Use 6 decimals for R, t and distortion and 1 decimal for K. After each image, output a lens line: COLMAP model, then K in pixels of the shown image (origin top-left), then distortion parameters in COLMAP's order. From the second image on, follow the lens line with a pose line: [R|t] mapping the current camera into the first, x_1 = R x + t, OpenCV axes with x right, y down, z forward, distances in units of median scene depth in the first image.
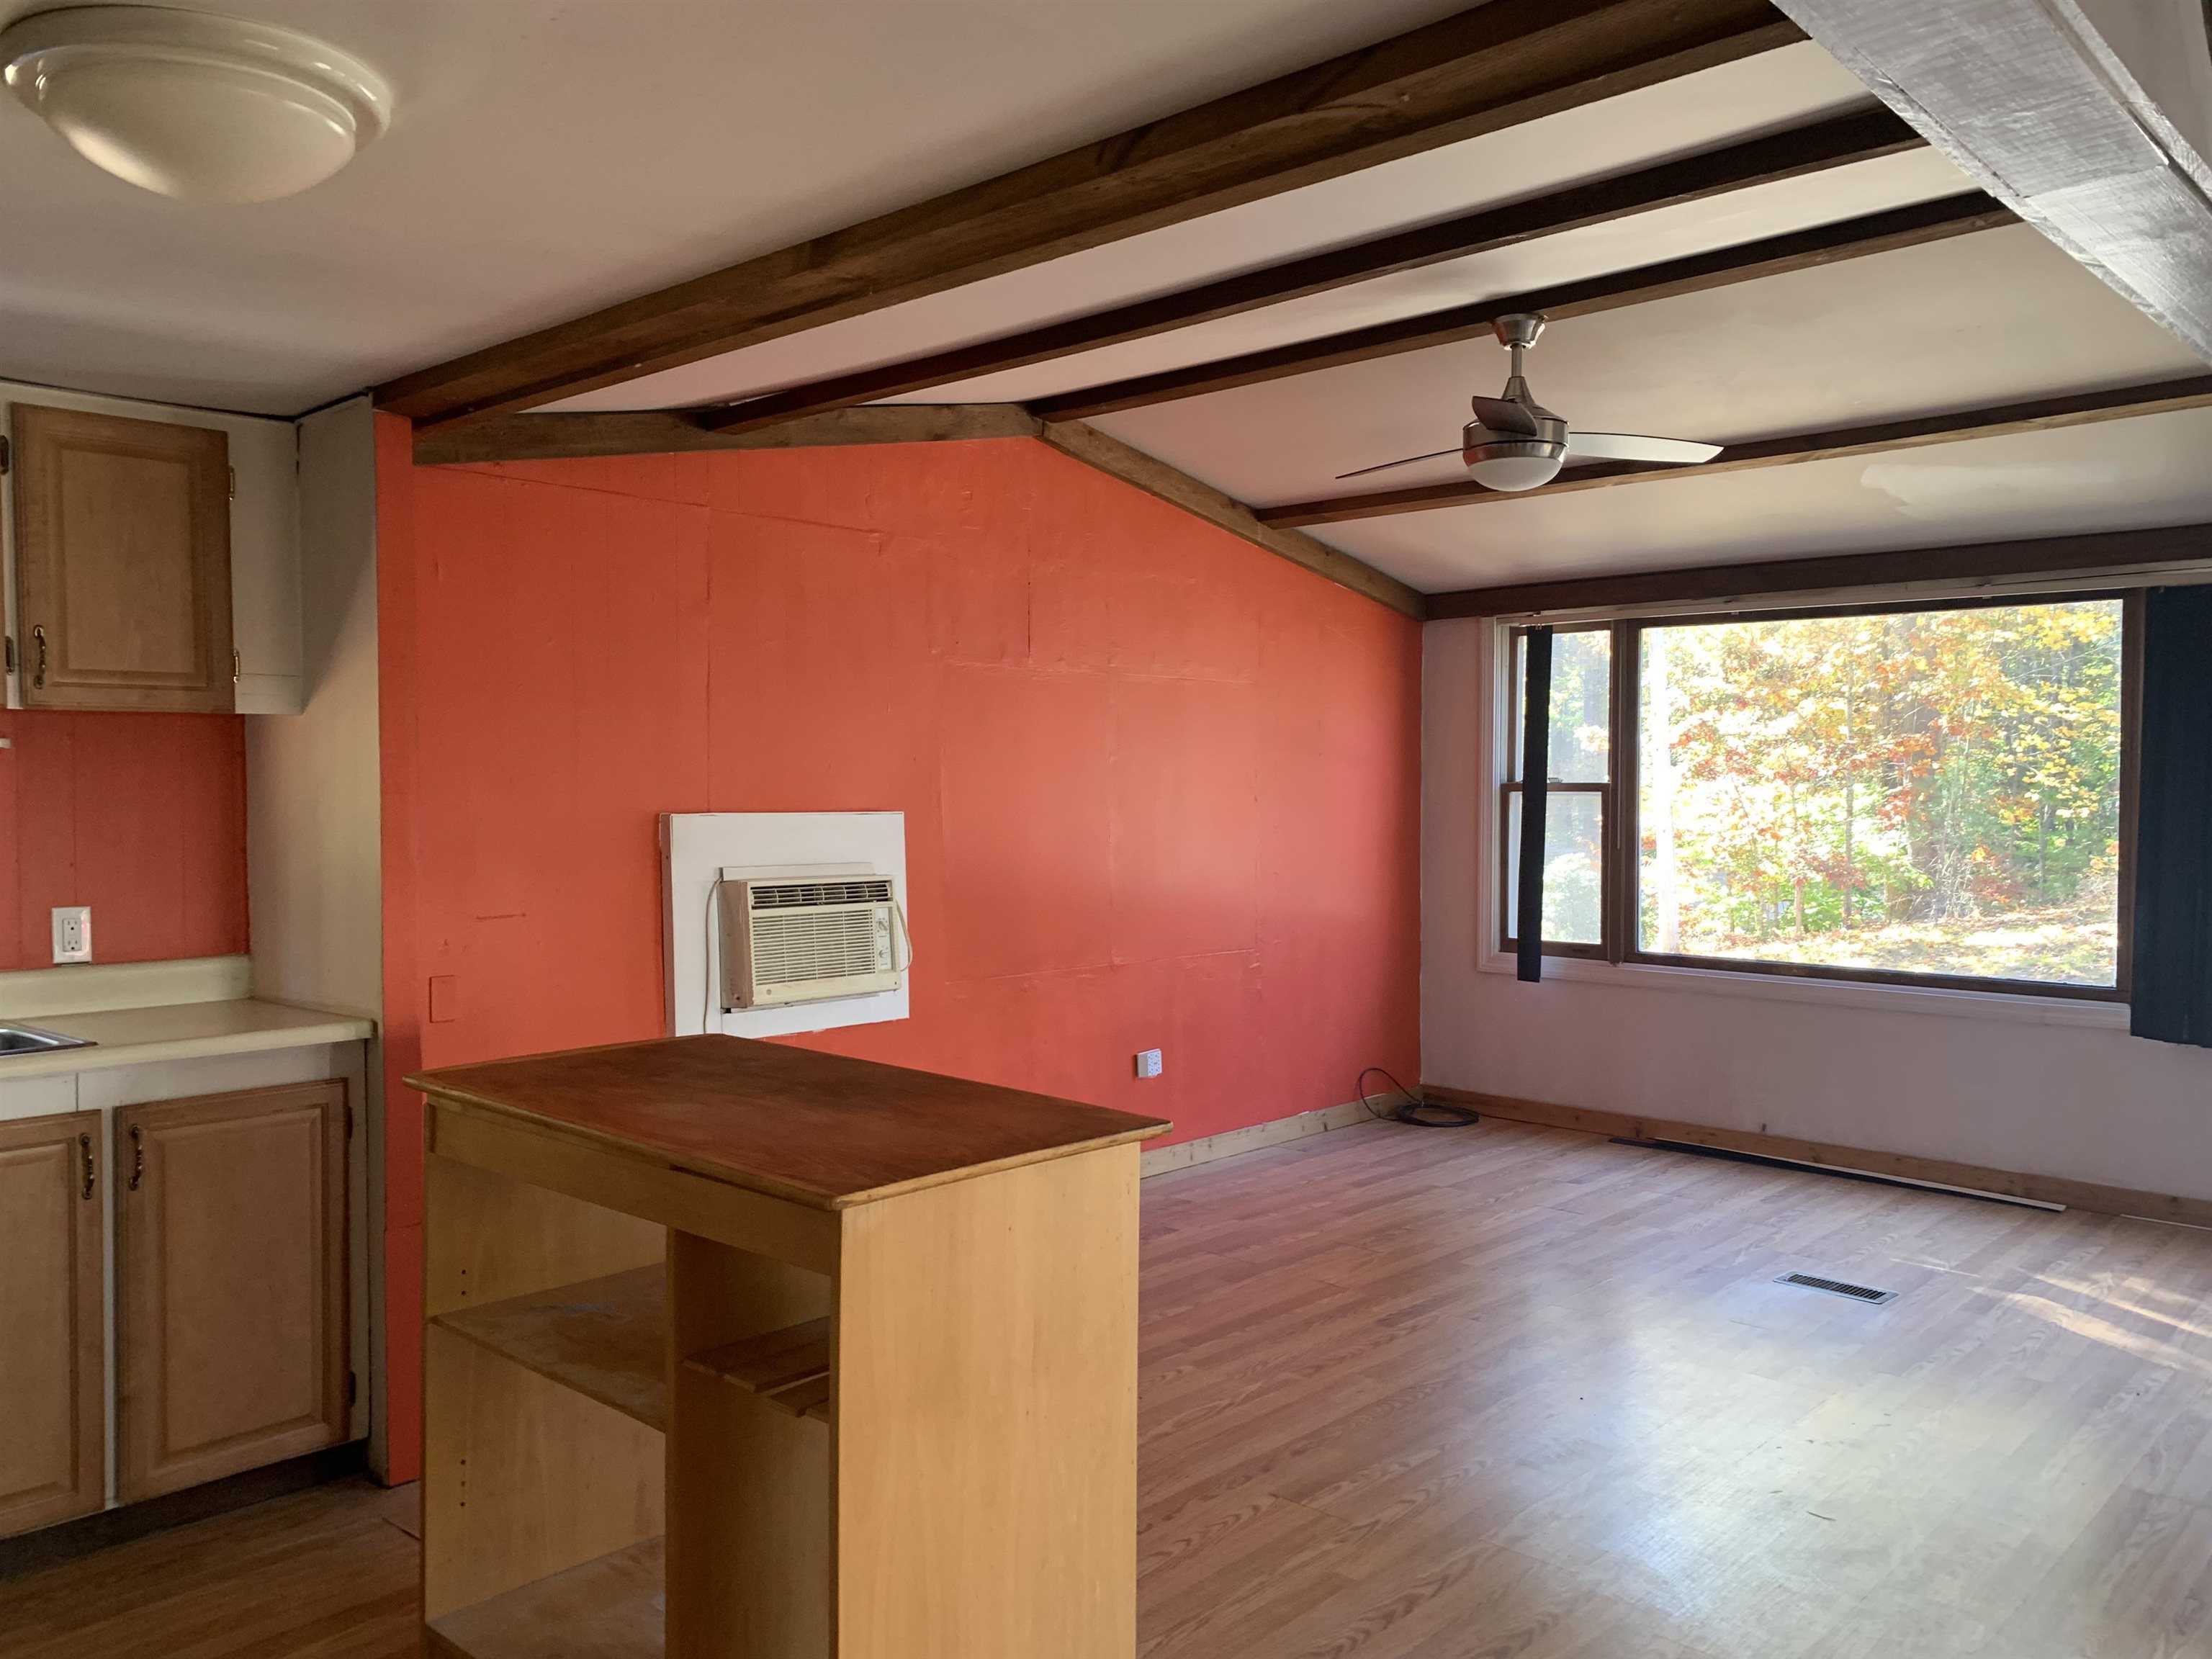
lens RADIAL K [[1670.9, 0, 1080.8], [0, 1670.9, 850.0], [0, 0, 1]] dist [0.088225, -0.143361]
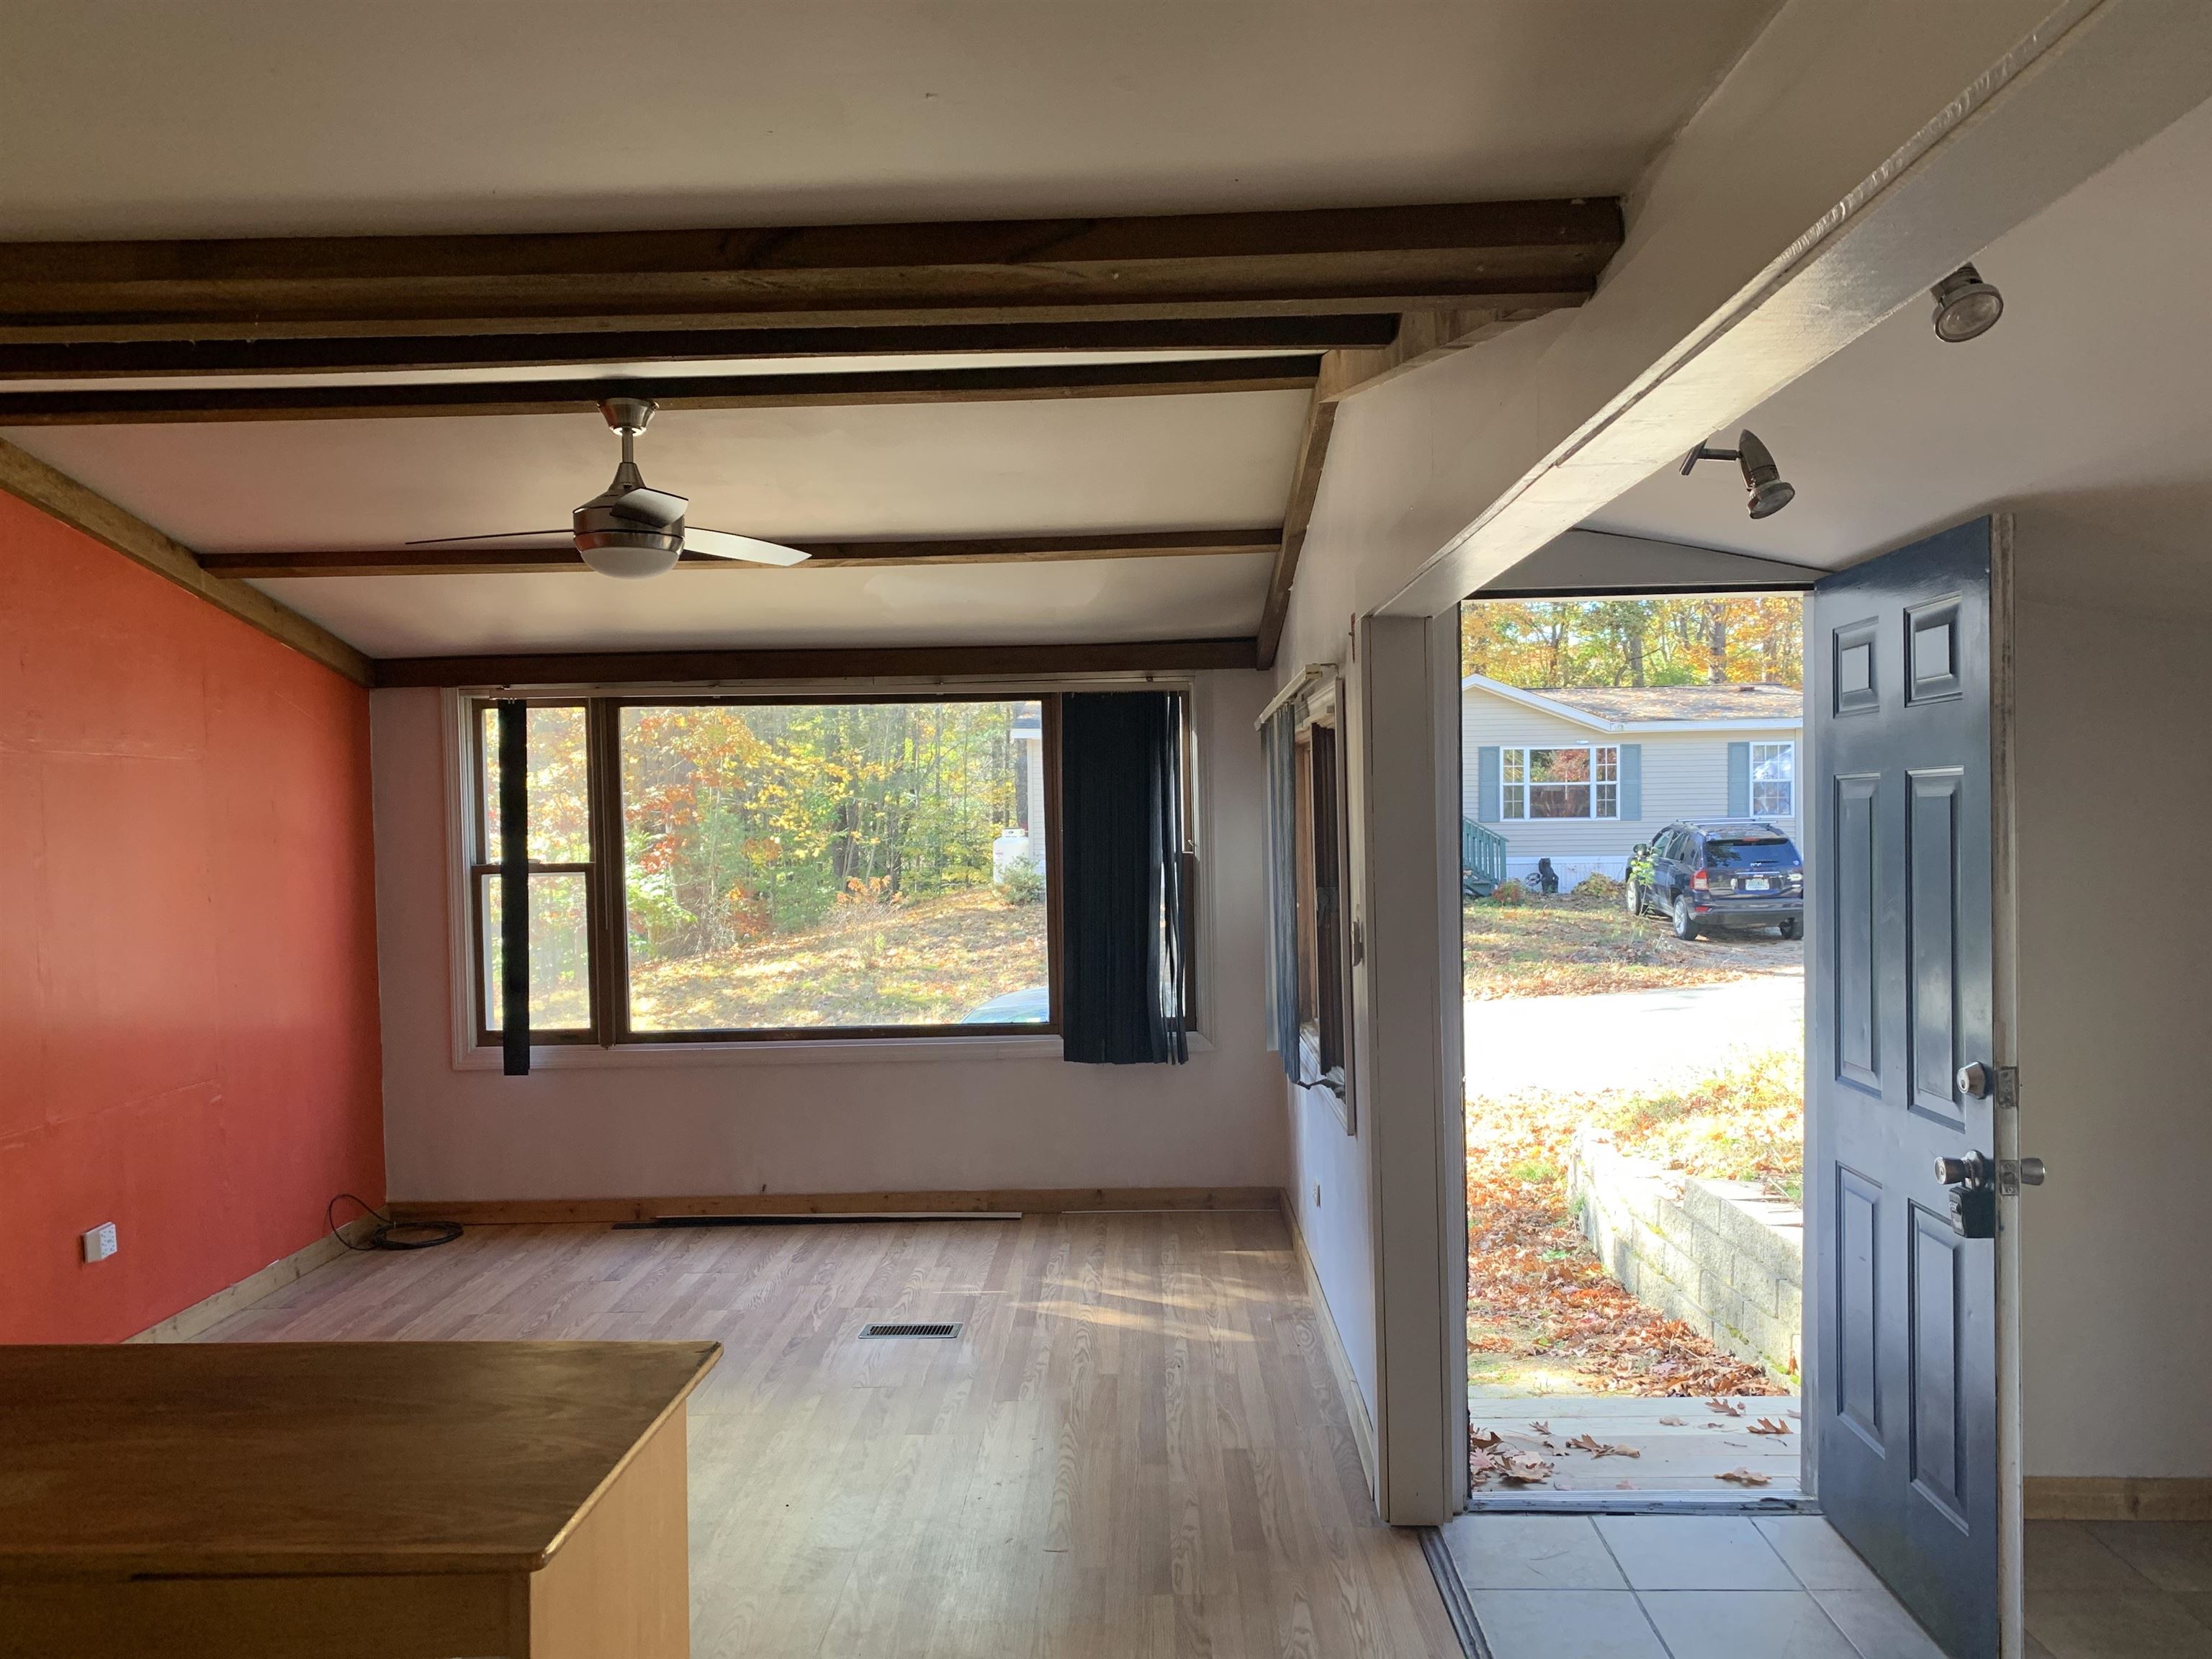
lens RADIAL K [[1679.9, 0, 1110.0], [0, 1679.9, 856.0], [0, 0, 1]] dist [0.093398, -0.144049]
pose [[0.741868, -0.035758, 0.669592, -0.128077], [0.051196, 0.998683, -0.003391, -0.025958], [-0.668589, 0.036796, 0.742721, 0.070684]]
